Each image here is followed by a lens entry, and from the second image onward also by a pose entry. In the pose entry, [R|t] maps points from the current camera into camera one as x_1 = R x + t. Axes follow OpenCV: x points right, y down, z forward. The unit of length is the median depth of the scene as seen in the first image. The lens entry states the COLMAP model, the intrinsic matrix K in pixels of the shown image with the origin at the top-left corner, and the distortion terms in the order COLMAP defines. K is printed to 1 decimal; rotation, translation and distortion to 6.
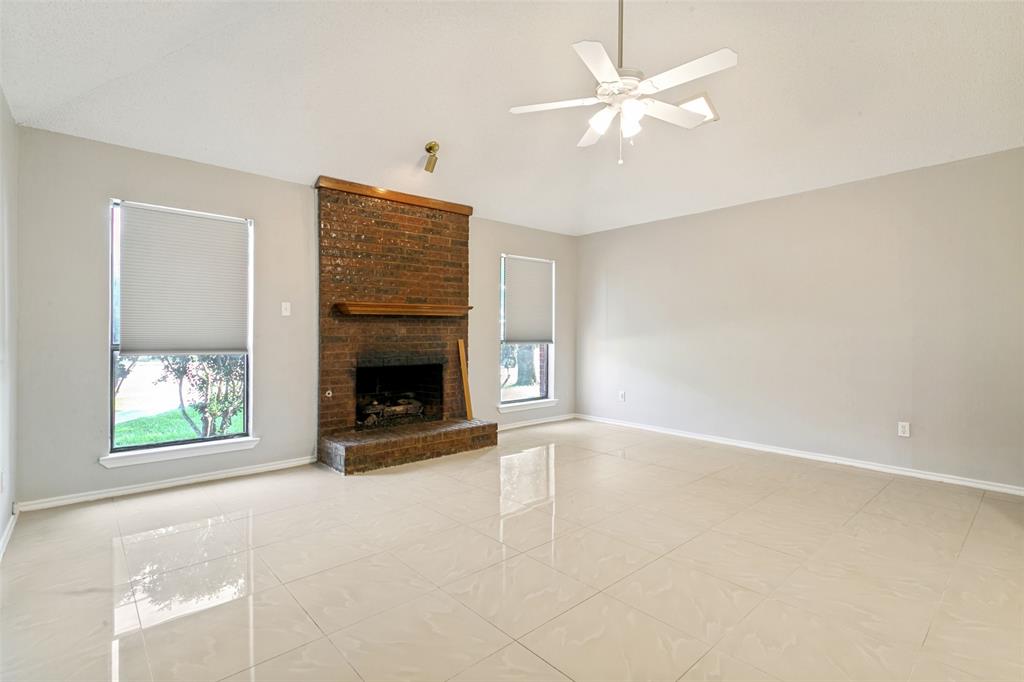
lens RADIAL K [[482.2, 0, 521.4], [0, 482.2, 336.7], [0, 0, 1]] dist [-0.002861, -0.000102]
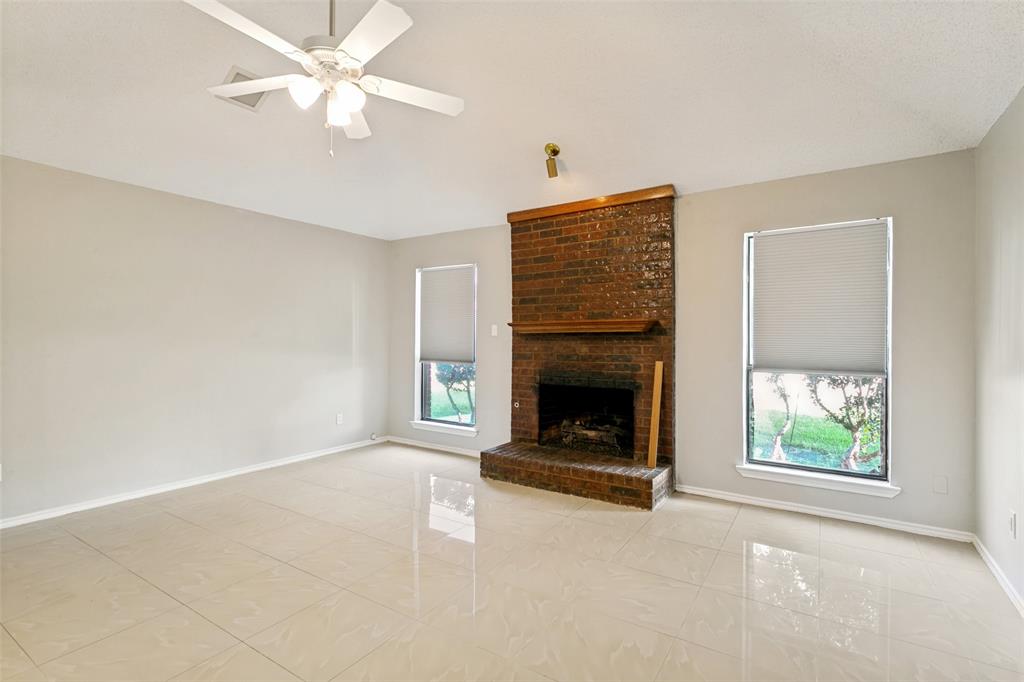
lens RADIAL K [[482.2, 0, 521.4], [0, 482.2, 336.7], [0, 0, 1]] dist [-0.002861, -0.000102]
pose [[0.263202, -0.010269, -0.964686, 0.632711], [-0.013730, 0.999802, -0.014389, -0.021981], [0.964643, 0.017032, 0.263009, 0.662070]]
